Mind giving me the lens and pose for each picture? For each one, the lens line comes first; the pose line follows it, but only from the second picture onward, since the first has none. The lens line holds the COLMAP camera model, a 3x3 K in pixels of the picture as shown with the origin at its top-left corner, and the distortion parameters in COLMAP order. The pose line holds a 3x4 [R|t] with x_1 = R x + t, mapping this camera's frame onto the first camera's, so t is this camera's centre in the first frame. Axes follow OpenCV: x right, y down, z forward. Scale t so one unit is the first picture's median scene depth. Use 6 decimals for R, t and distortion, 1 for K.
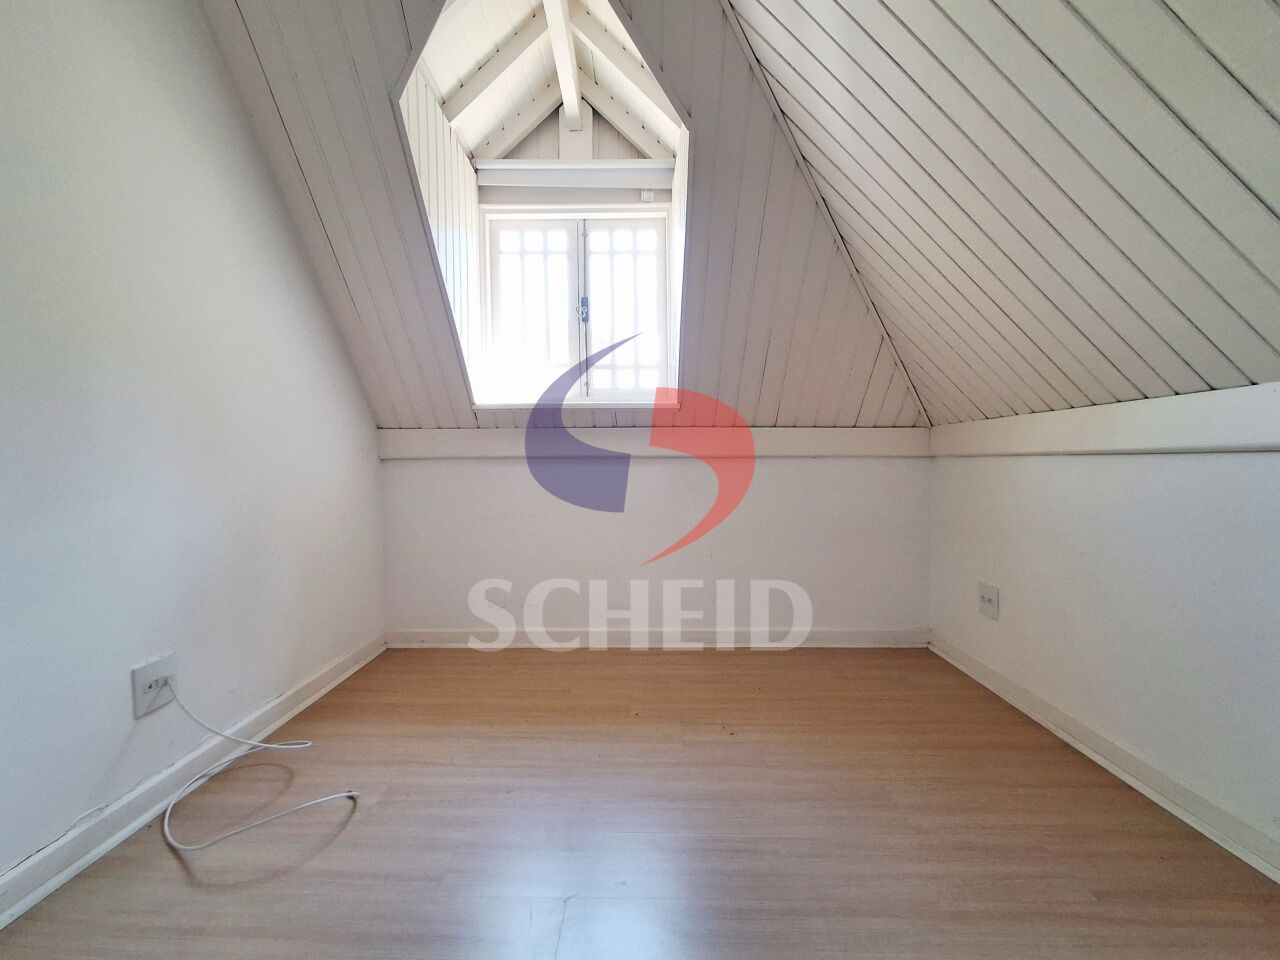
lens RADIAL K [[596.0, 0, 640.0], [0, 596.0, 480.0], [0, 0, 1]] dist [-0.019346, -0.000050]
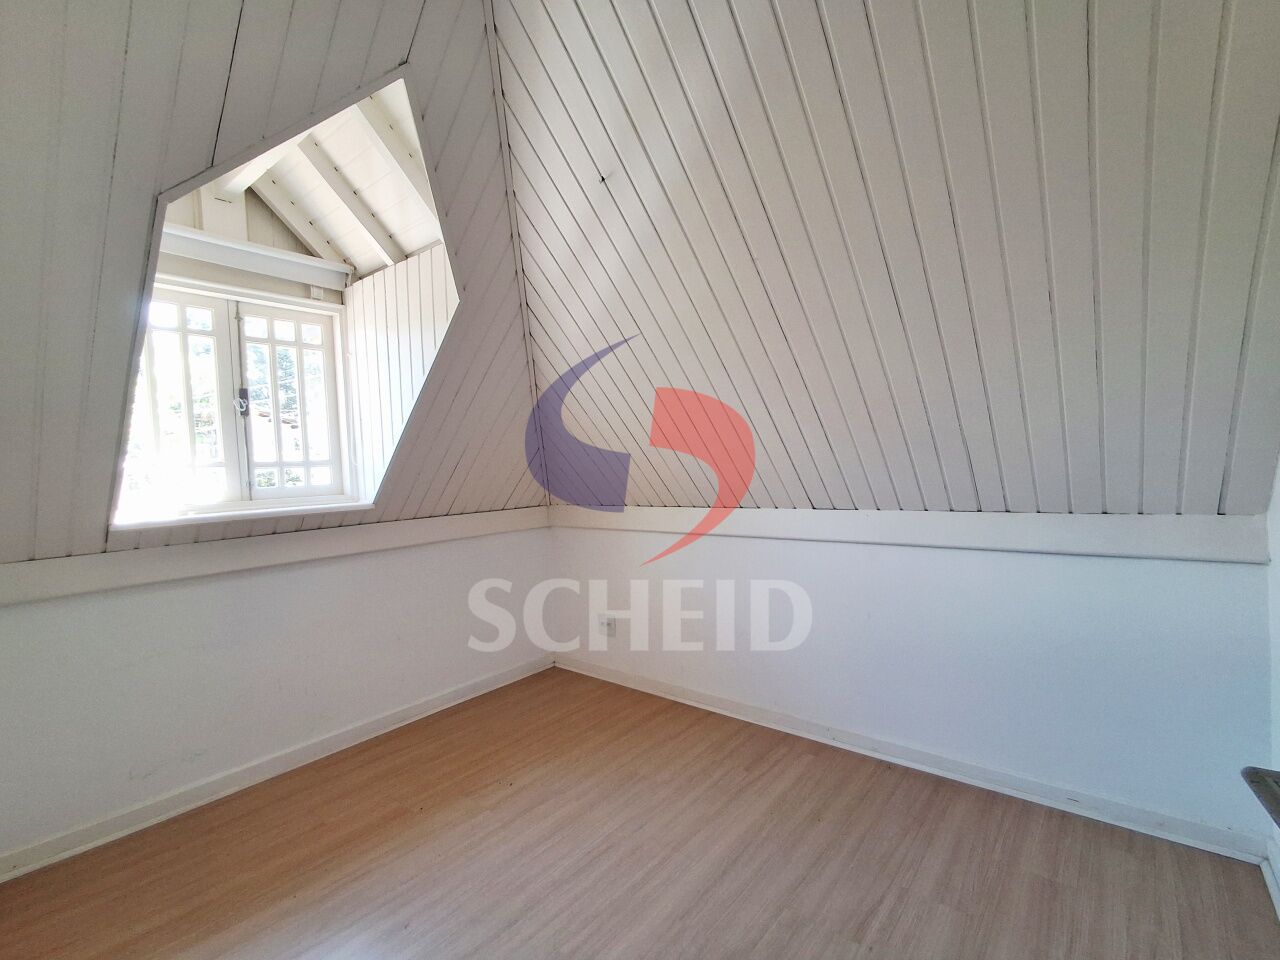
lens RADIAL K [[563.7, 0, 646.2], [0, 563.7, 479.0], [0, 0, 1]] dist [-0.021121, -0.000457]
pose [[0.619192, -0.038304, 0.784305, -0.394052], [0.064816, 0.997894, -0.002436, -0.133914], [-0.782560, 0.052344, 0.620371, 0.008528]]
